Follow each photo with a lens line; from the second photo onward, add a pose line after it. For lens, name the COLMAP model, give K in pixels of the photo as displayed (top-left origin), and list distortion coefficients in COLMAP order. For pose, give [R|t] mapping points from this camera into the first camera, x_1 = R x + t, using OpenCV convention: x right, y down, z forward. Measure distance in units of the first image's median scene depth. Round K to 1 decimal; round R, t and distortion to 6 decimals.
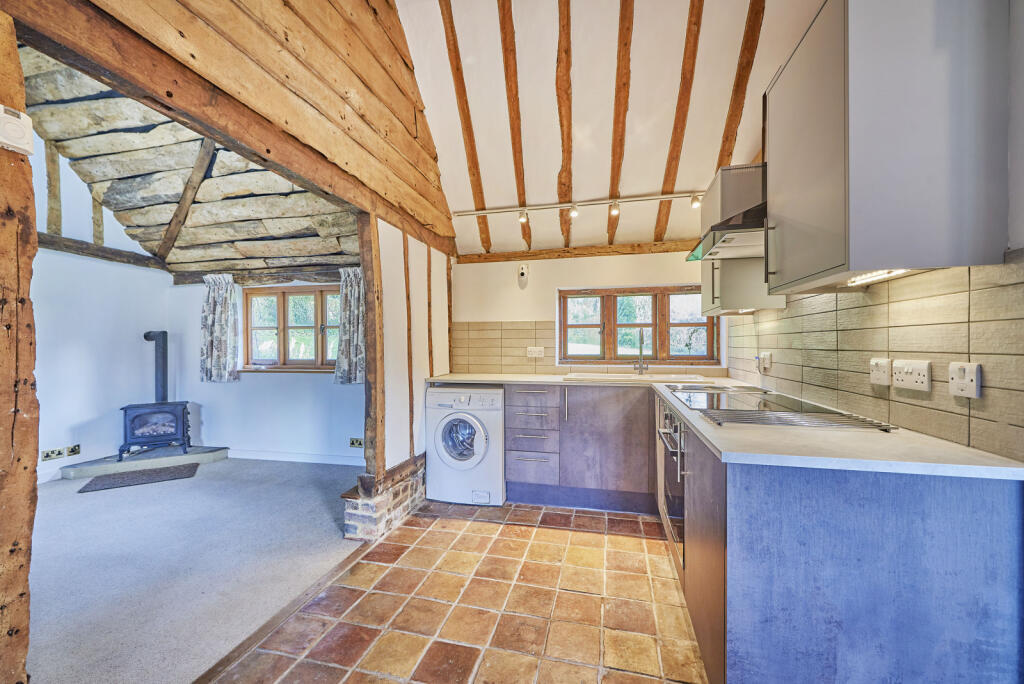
lens RADIAL K [[407.5, 0, 512.8], [0, 407.5, 346.2], [0, 0, 1]] dist [0.001988, 0.000039]
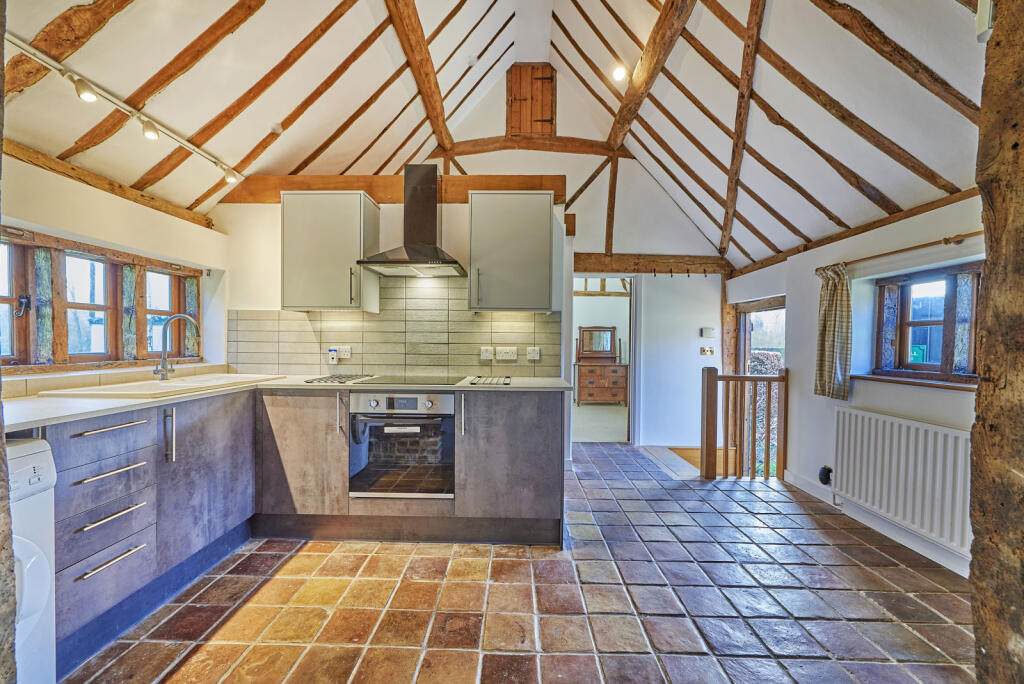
lens RADIAL K [[407.5, 0, 511.5], [0, 407.5, 344.1], [0, 0, 1]] dist [0.001988, 0.000039]
pose [[-0.225102, -0.004330, 0.974326, -0.589453], [-0.003831, 0.999986, 0.003559, 0.002910], [-0.974328, -0.002932, -0.225116, 0.659338]]
